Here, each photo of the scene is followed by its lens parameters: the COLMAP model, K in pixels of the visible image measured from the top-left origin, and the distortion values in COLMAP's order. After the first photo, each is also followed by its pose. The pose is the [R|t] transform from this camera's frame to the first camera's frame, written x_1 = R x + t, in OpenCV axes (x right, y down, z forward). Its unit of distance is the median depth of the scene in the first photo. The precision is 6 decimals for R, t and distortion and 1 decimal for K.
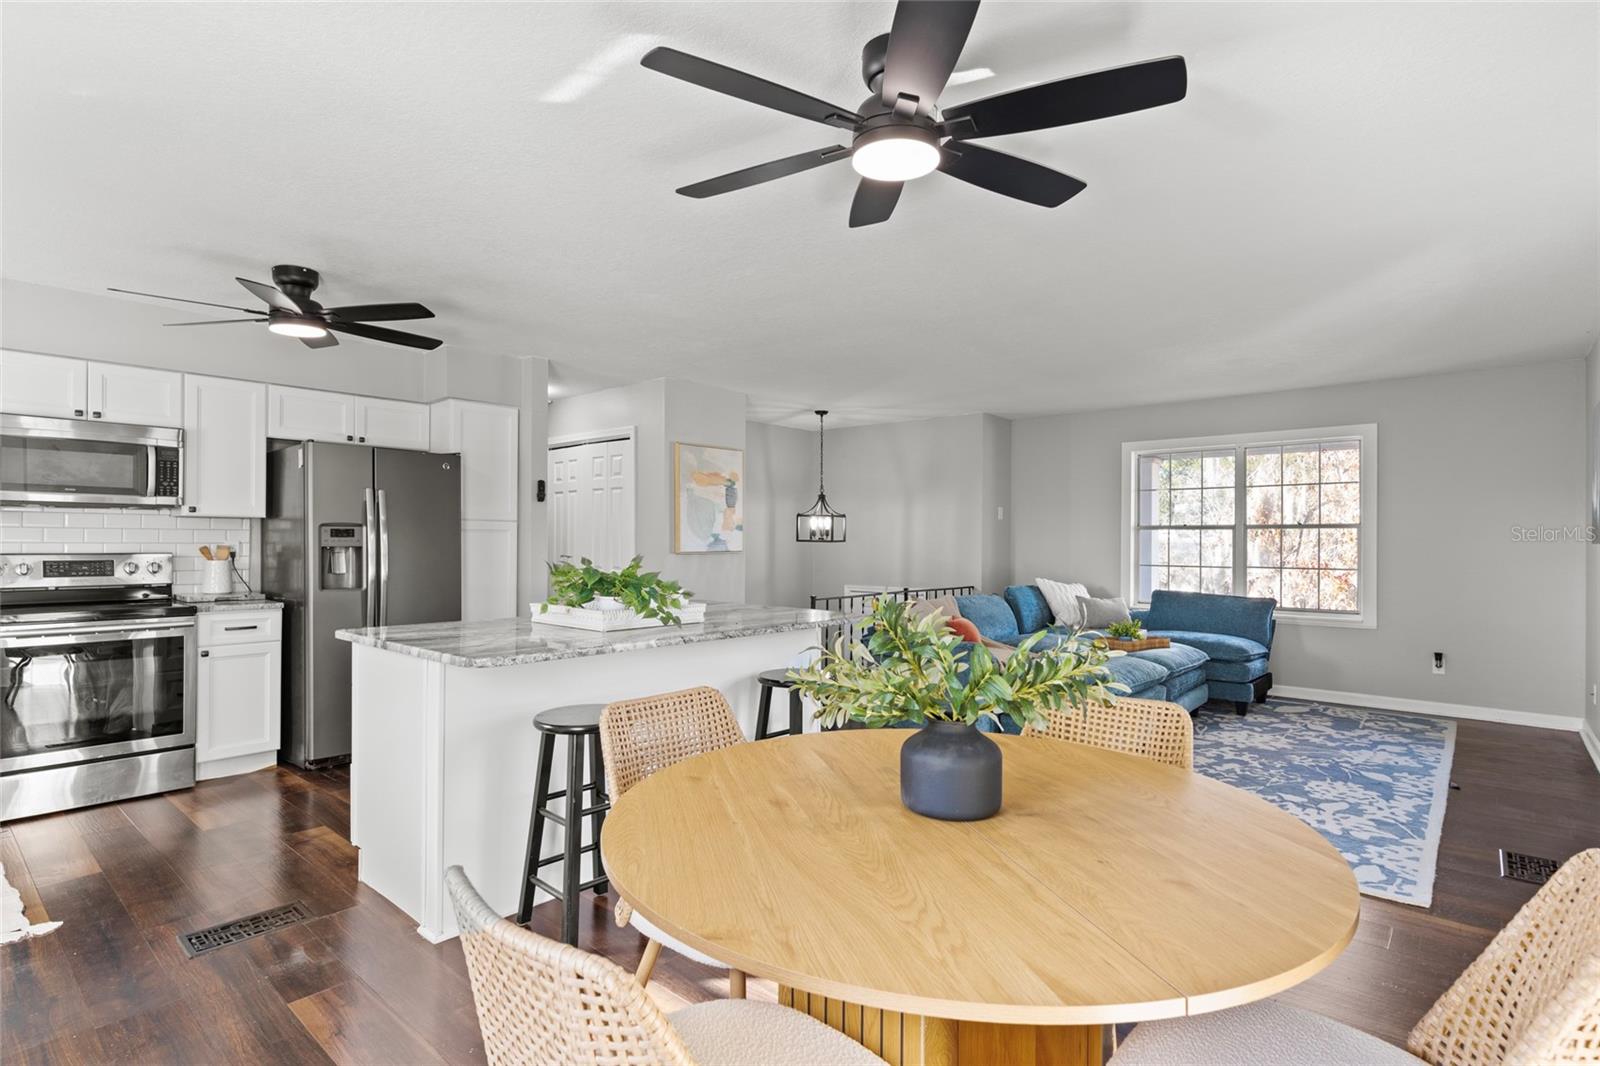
lens RADIAL K [[781.5, 0, 803.6], [0, 781.5, 538.4], [0, 0, 1]] dist [-0.001036, -0.000068]
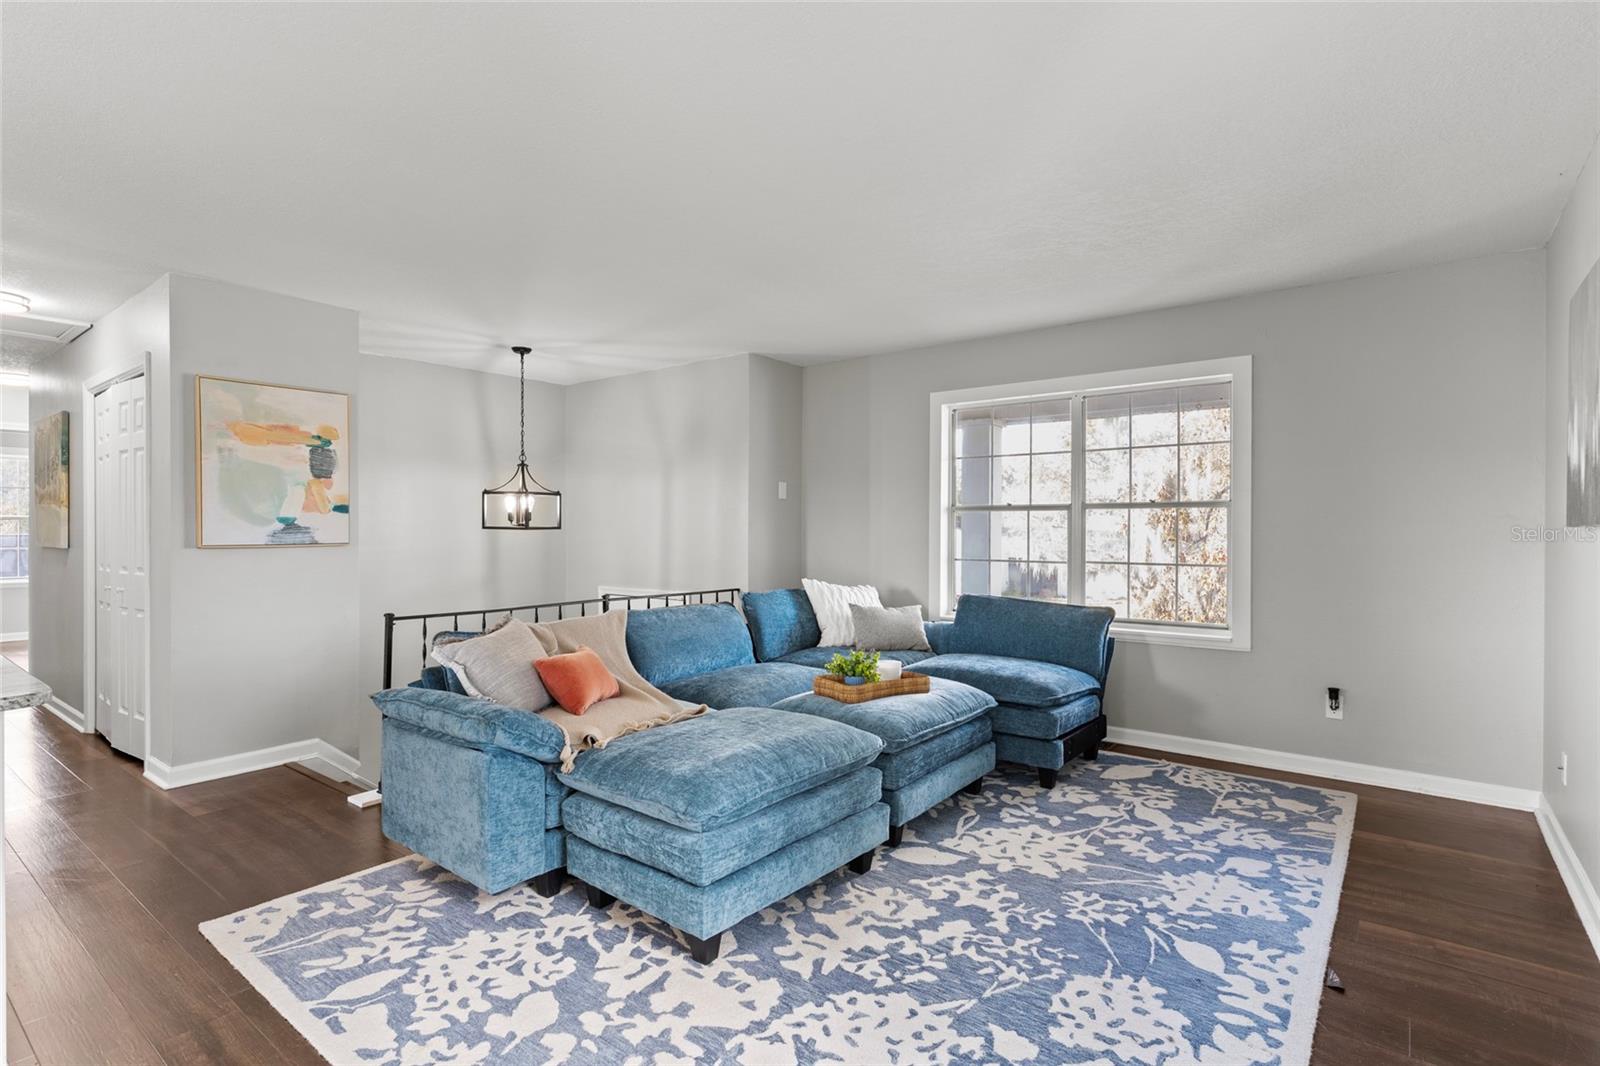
lens RADIAL K [[781.5, 0, 797.3], [0, 781.5, 530.6], [0, 0, 1]] dist [-0.001036, -0.000068]
pose [[0.998644, -0.003756, 0.051927, 0.292729], [0.003486, 0.999980, 0.005290, 0.003430], [-0.051946, -0.005102, 0.998637, 0.324284]]
